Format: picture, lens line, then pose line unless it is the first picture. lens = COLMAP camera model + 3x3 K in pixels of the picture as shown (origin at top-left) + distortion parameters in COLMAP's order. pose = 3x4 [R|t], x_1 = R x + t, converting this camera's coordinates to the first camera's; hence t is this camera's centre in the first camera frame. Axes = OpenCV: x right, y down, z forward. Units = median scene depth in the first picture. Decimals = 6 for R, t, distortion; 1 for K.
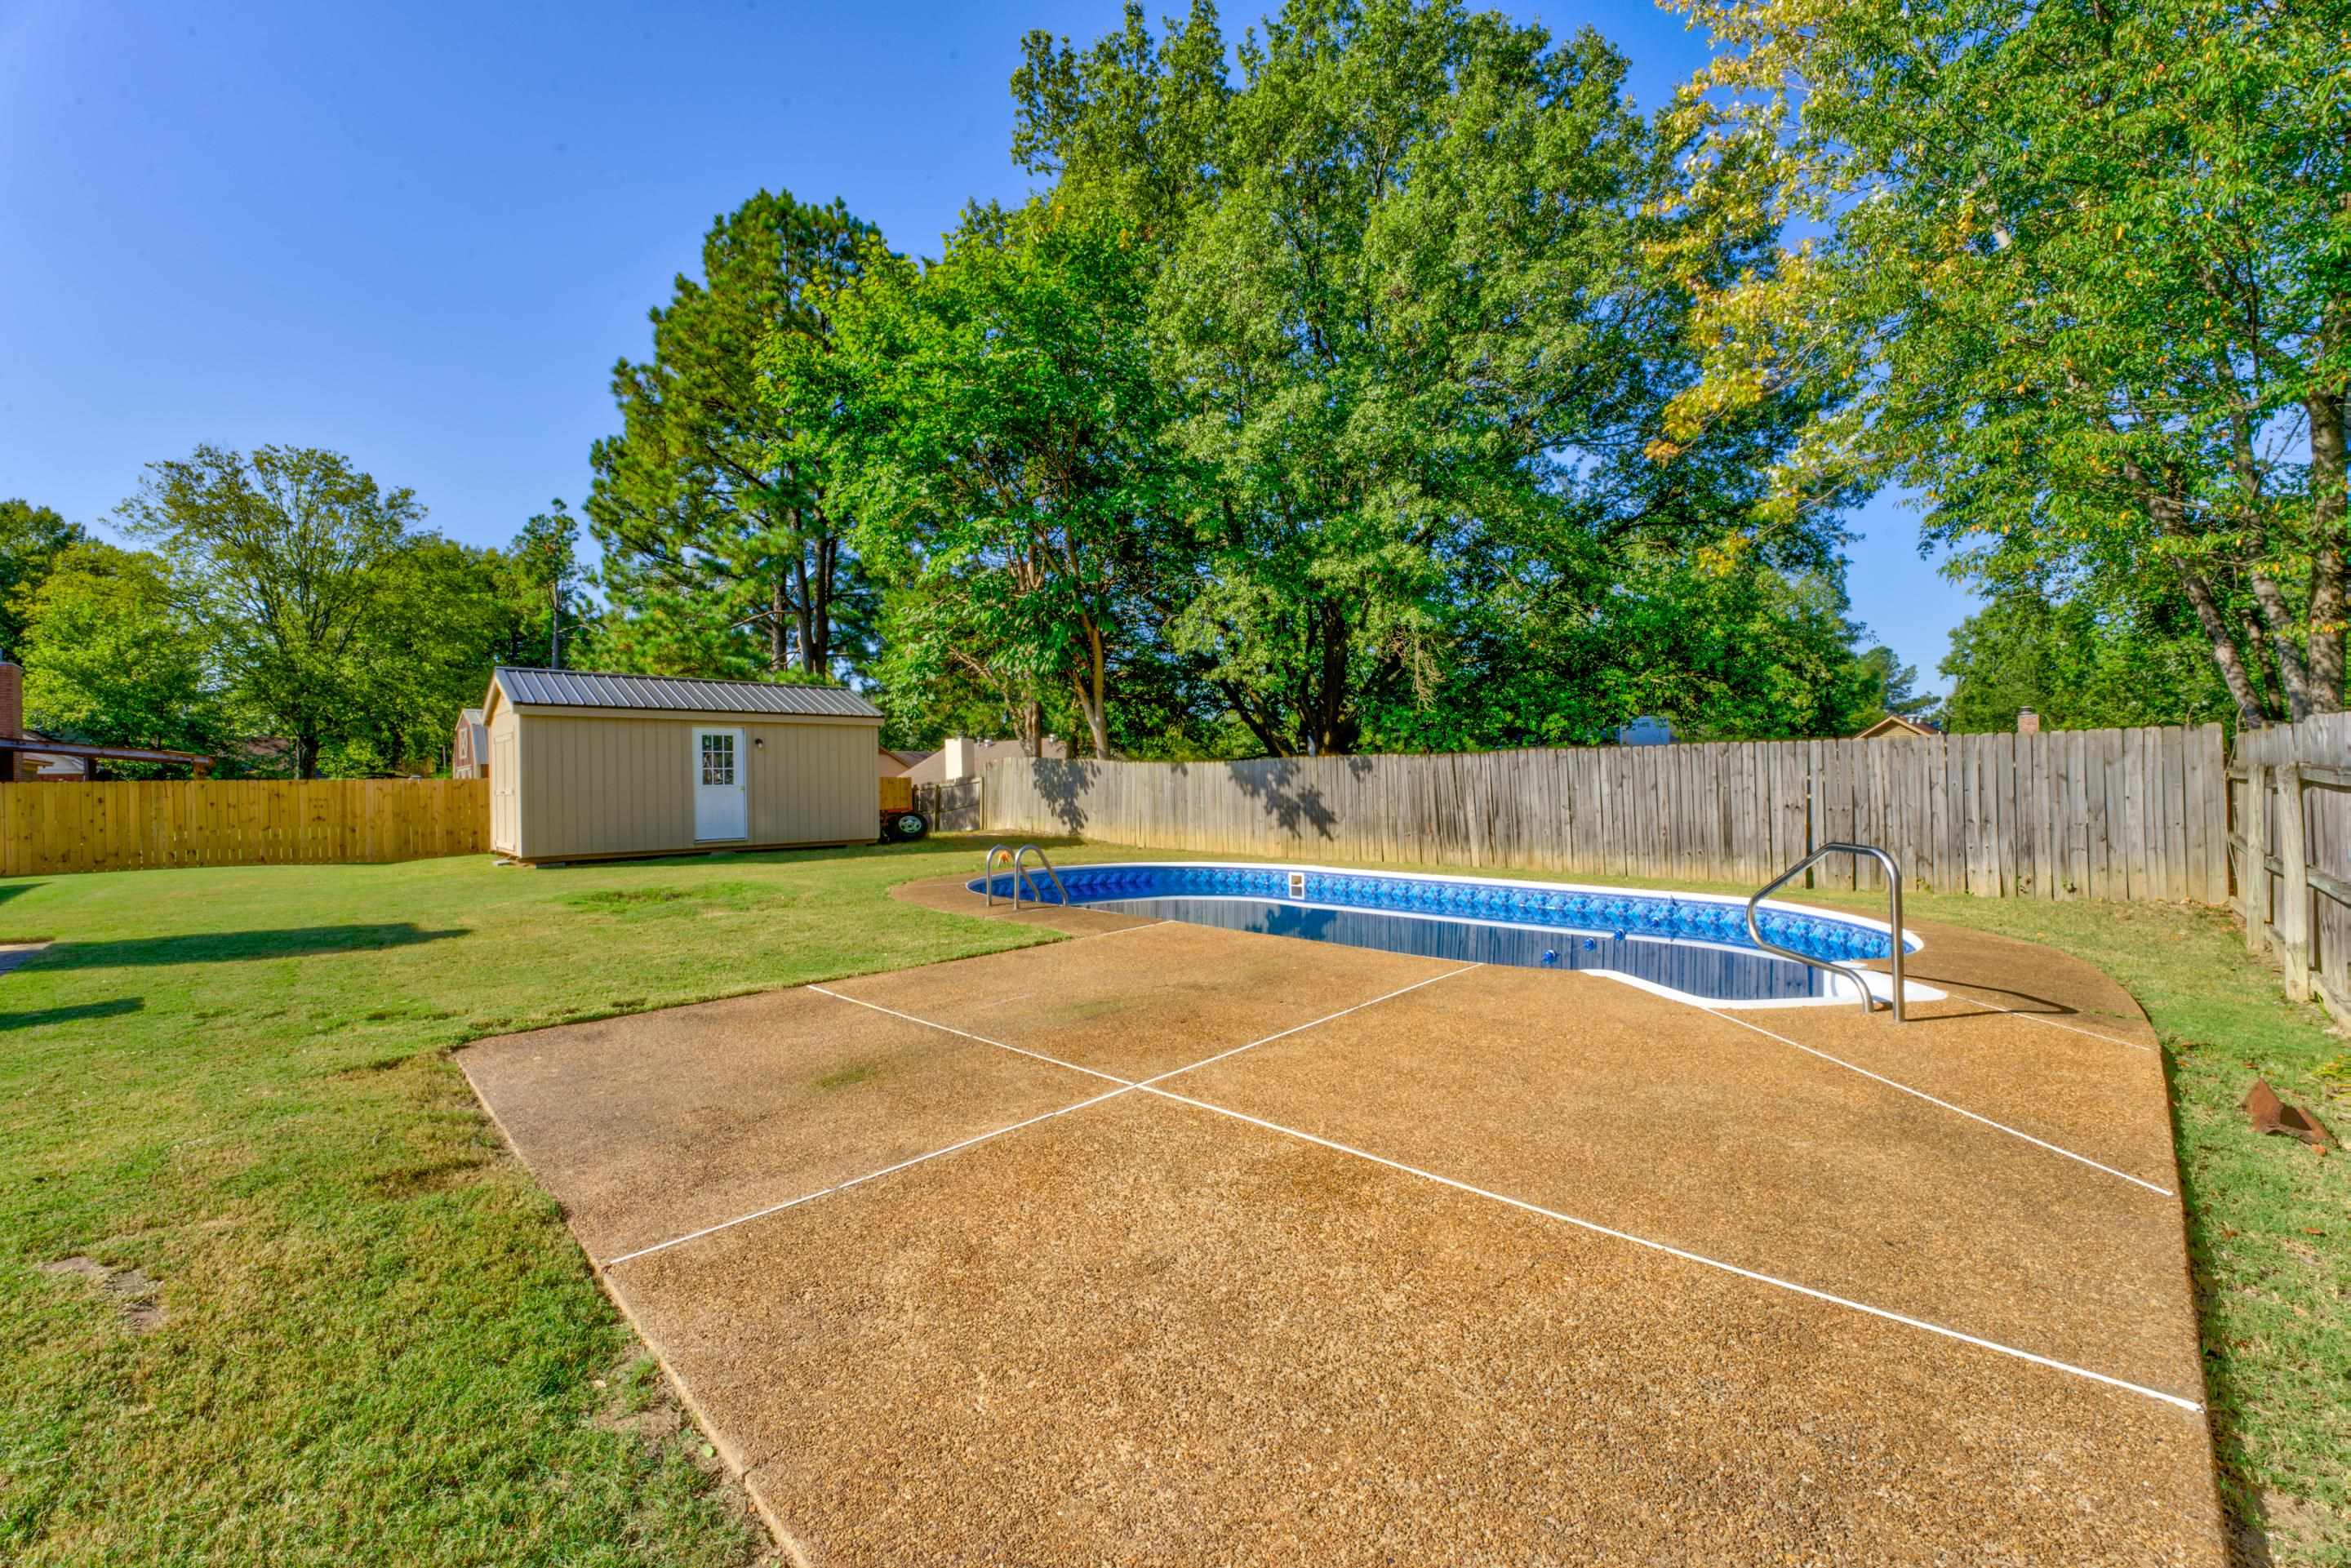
lens RADIAL K [[983.7, 0, 1175.5], [0, 983.7, 784.0], [0, 0, 1]] dist [-0.033207, 0.008636]
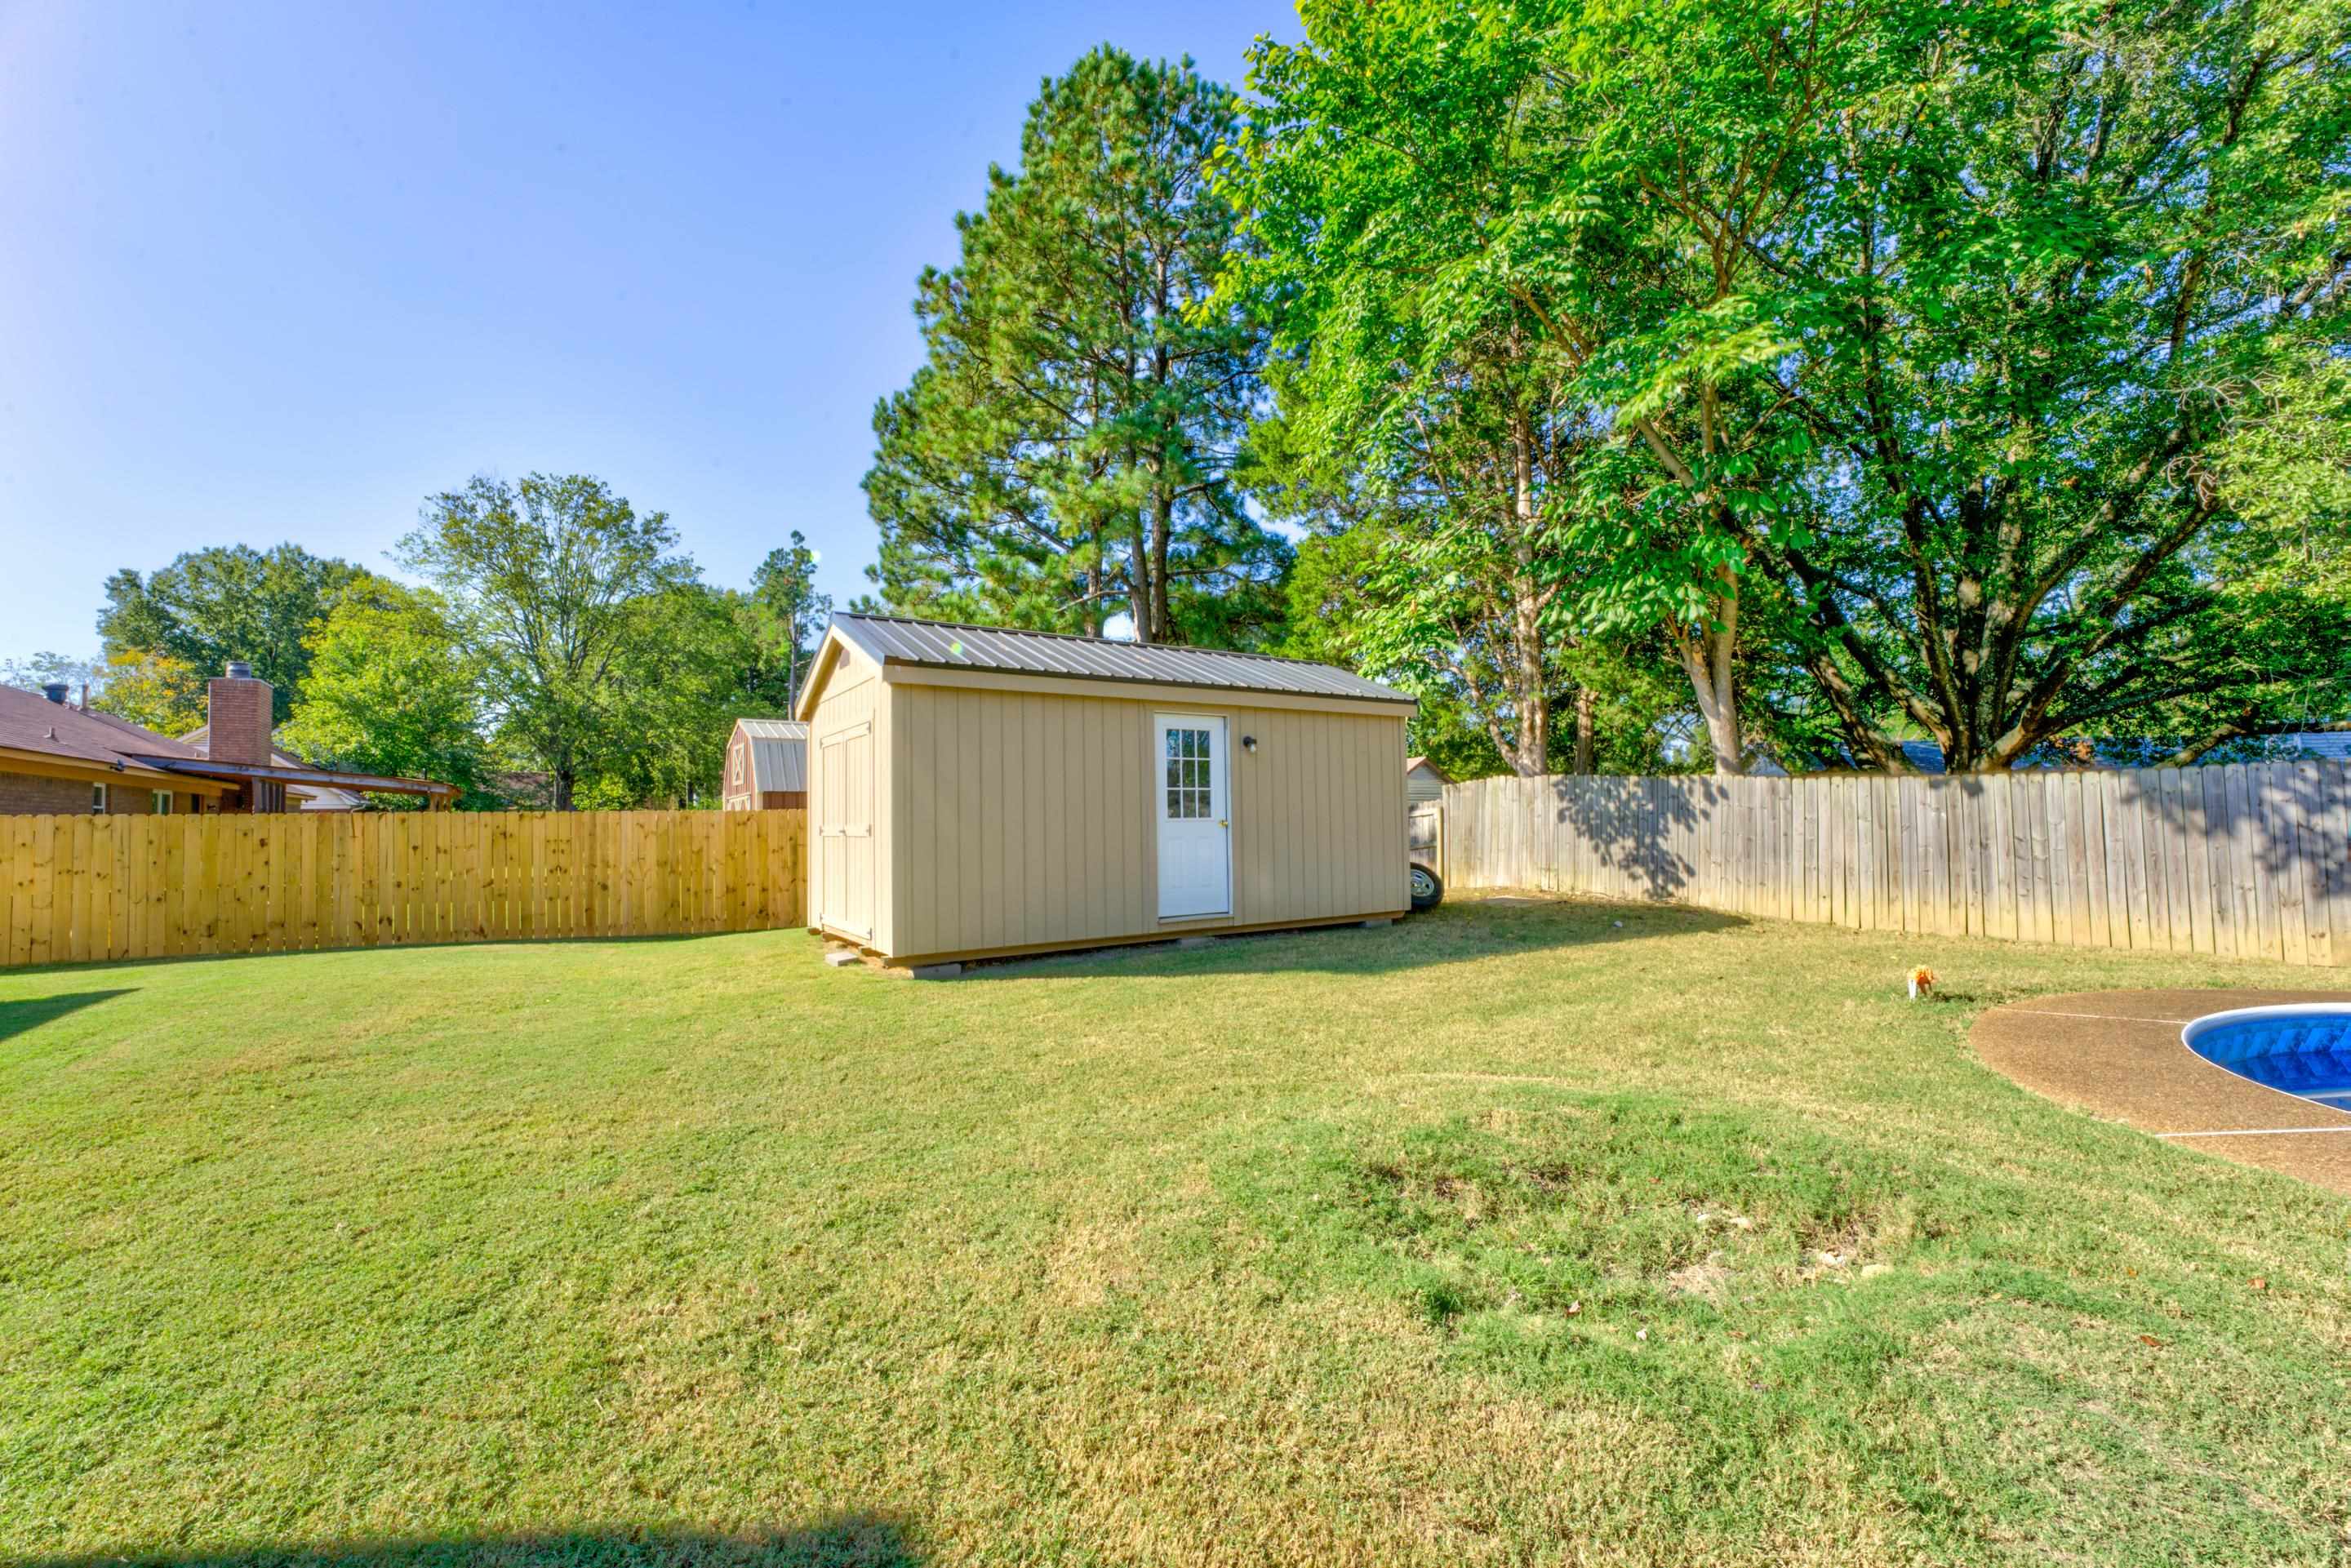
lens RADIAL K [[972.1, 0, 1175.5], [0, 972.1, 784.0], [0, 0, 1]] dist [-0.030264, 0.005385]
pose [[0.985236, -0.009395, -0.170943, -0.160549], [0.003219, 0.999333, -0.036369, 0.000823], [0.171171, 0.035281, 0.984610, 0.188269]]
